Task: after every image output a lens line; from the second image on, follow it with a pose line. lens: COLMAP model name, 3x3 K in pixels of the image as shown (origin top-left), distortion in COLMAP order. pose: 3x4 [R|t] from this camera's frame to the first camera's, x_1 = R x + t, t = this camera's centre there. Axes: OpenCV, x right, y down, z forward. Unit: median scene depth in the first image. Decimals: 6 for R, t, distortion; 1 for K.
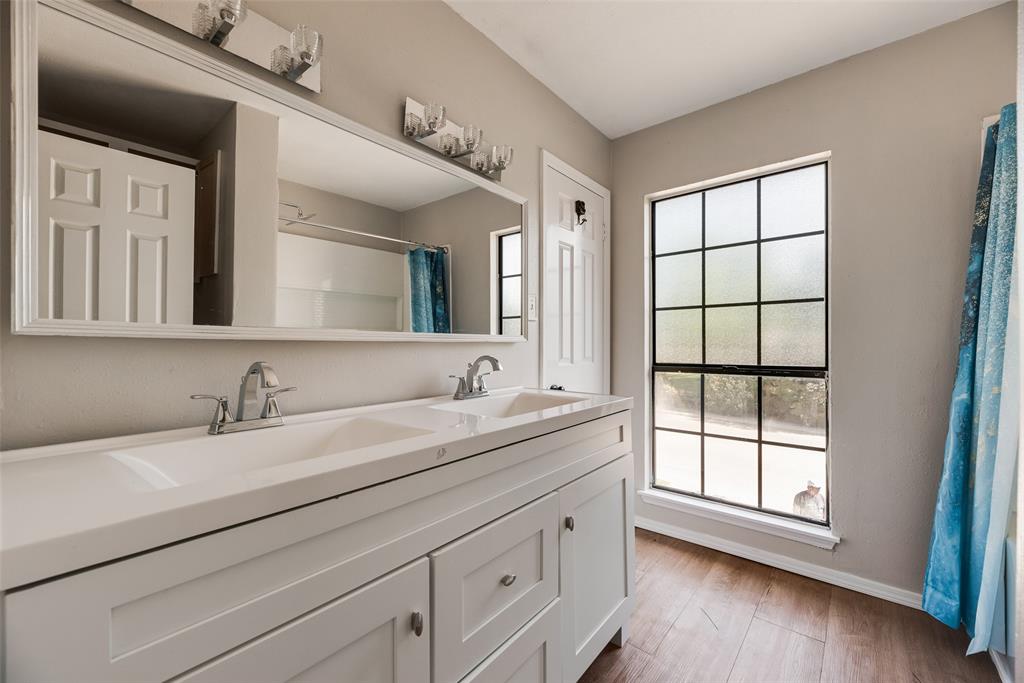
lens RADIAL K [[409.7, 0, 512.0], [0, 409.7, 341.5], [0, 0, 1]] dist [0.000011, -0.000004]
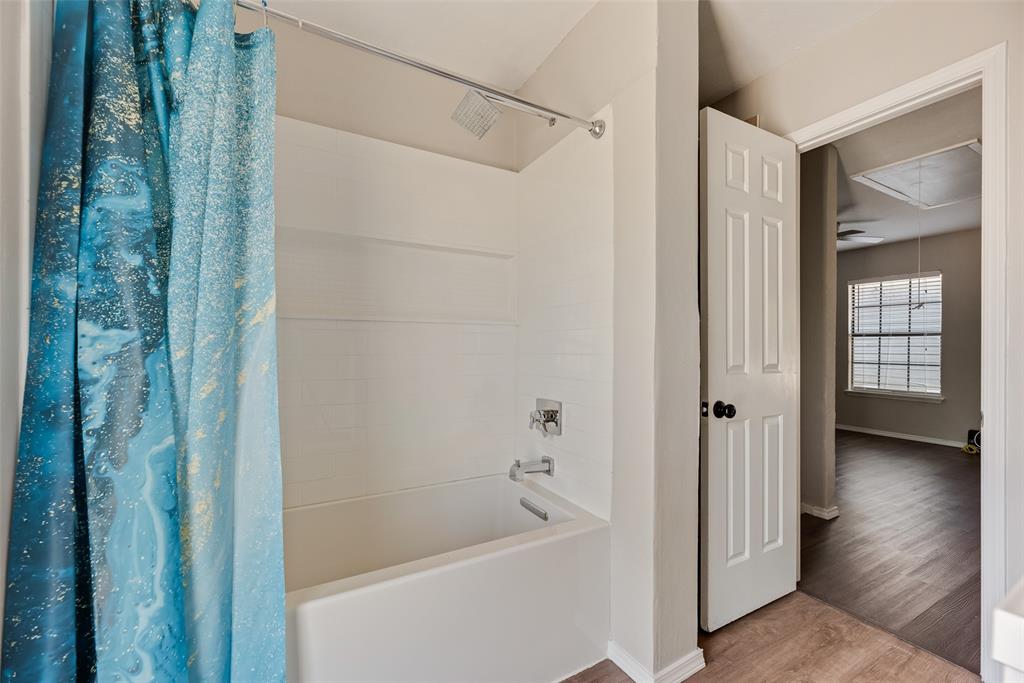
lens RADIAL K [[409.7, 0, 512.0], [0, 409.7, 341.5], [0, 0, 1]] dist [0.000011, -0.000004]
pose [[-0.930842, -0.000427, 0.365421, 0.473272], [-0.003833, 0.999956, -0.008594, 0.003470], [-0.365401, -0.009400, -0.930803, 1.336007]]
